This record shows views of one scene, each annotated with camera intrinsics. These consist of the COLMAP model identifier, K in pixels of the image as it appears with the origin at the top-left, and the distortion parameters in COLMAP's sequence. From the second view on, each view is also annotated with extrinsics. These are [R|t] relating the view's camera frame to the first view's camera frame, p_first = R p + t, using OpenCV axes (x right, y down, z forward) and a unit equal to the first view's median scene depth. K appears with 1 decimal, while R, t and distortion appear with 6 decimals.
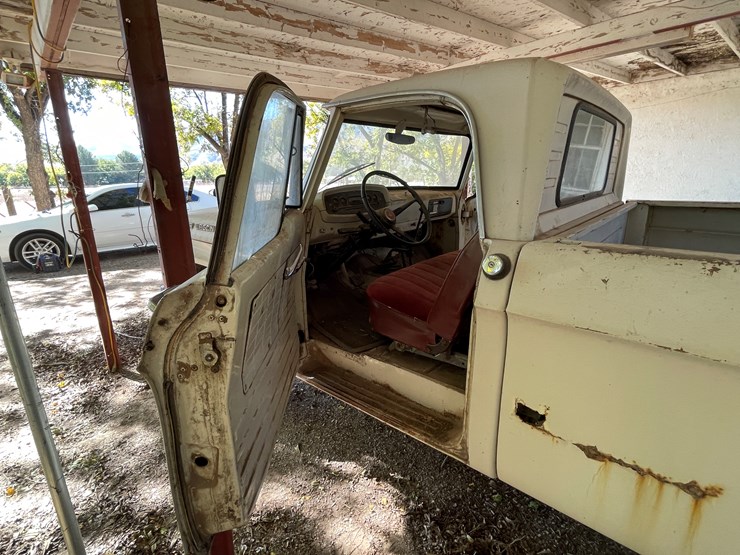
lens RADIAL K [[377.5, 0, 372.8], [0, 377.5, 280.8], [0, 0, 1]] dist [0.002679, -0.000828]
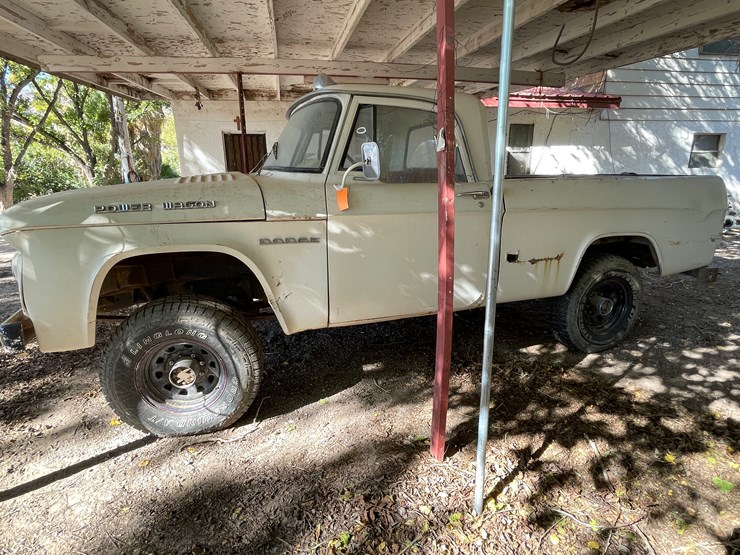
lens RADIAL K [[400.9, 0, 365.5], [0, 400.9, 276.6], [0, 0, 1]] dist [-0.002482, -0.000135]
pose [[0.495543, -0.203039, 0.844519, -2.053238], [0.234762, 0.967416, 0.094834, 0.035653], [-0.836256, 0.151267, 0.527062, 0.499526]]
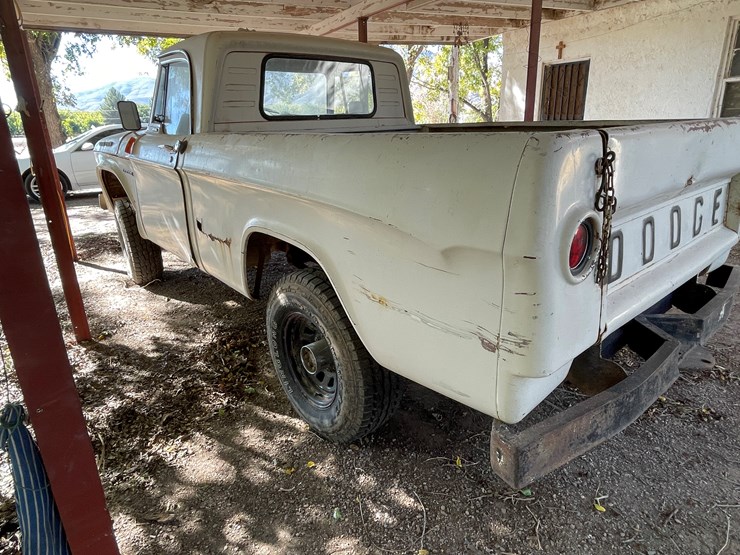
lens RADIAL K [[448.7, 0, 369.5], [0, 448.7, 278.2], [0, 0, 1]] dist [-0.002511, 0.002066]
pose [[0.989588, 0.042924, -0.137377, 1.550944], [-0.033697, 0.997061, 0.068800, 0.432597], [0.139926, -0.063454, 0.988127, -1.137856]]
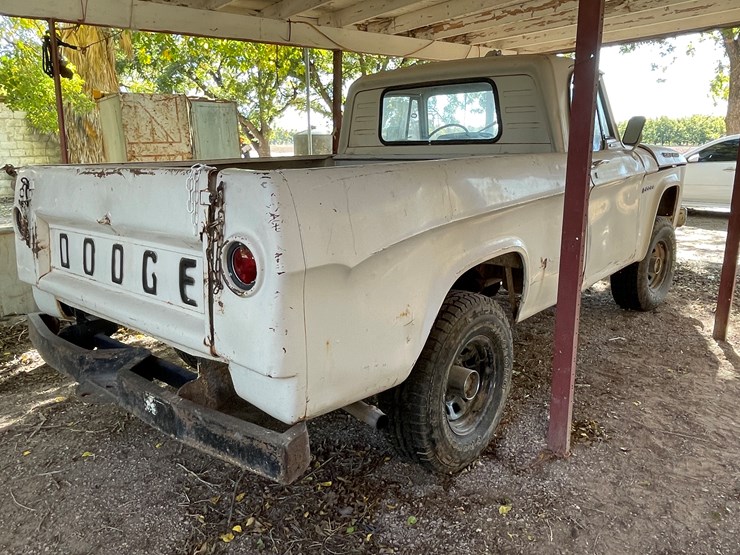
lens RADIAL K [[562.3, 0, 370.9], [0, 562.3, 274.9], [0, 0, 1]] dist [0.006553, -0.008030]
pose [[0.011243, 0.251067, -0.967905, 4.334679], [-0.250973, 0.937690, 0.240314, -0.346444], [0.967929, 0.240216, 0.073553, 1.256328]]
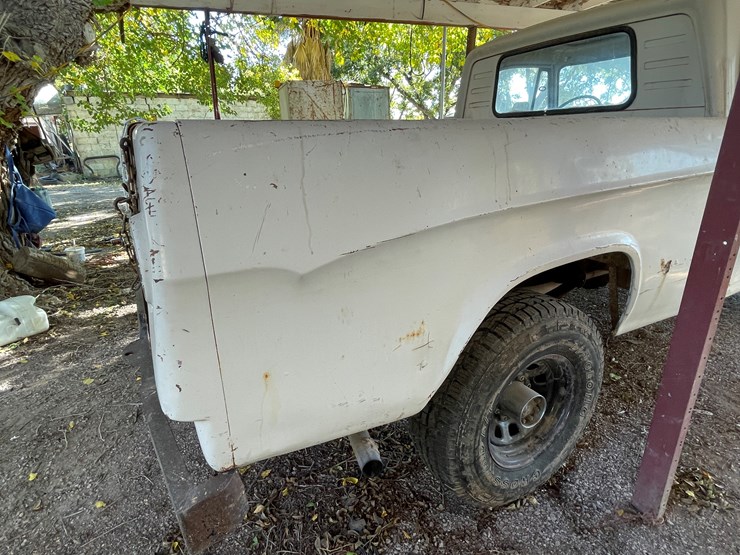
lens RADIAL K [[412.9, 0, 369.7], [0, 412.9, 275.7], [0, 0, 1]] dist [0.001399, -0.002280]
pose [[-0.342842, 0.333406, -0.878237, 3.444044], [-0.222096, 0.879625, 0.420634, -0.322001], [0.912761, 0.339264, -0.227524, 1.603697]]
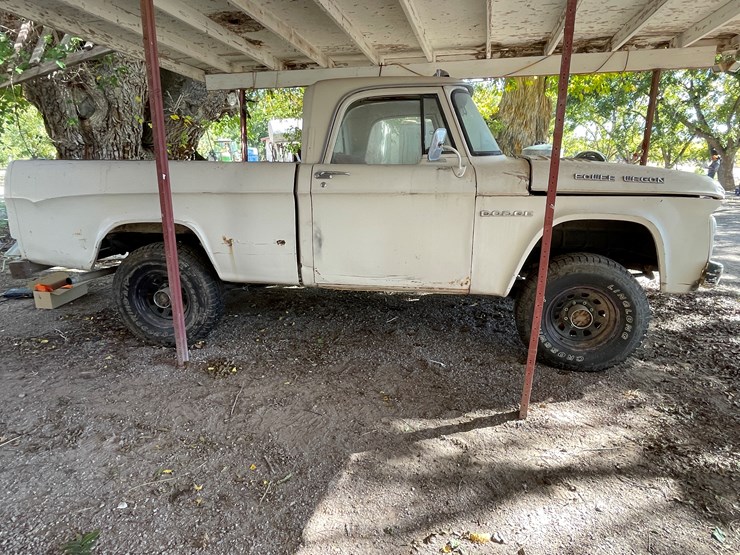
lens RADIAL K [[448.7, 0, 372.3], [0, 448.7, 278.9], [0, 0, 1]] dist [-0.002511, 0.002066]
pose [[-0.834475, 0.155886, -0.528536, 2.595630], [-0.139841, 0.867845, 0.476749, -1.255656], [0.533006, 0.471747, -0.702396, 4.812402]]
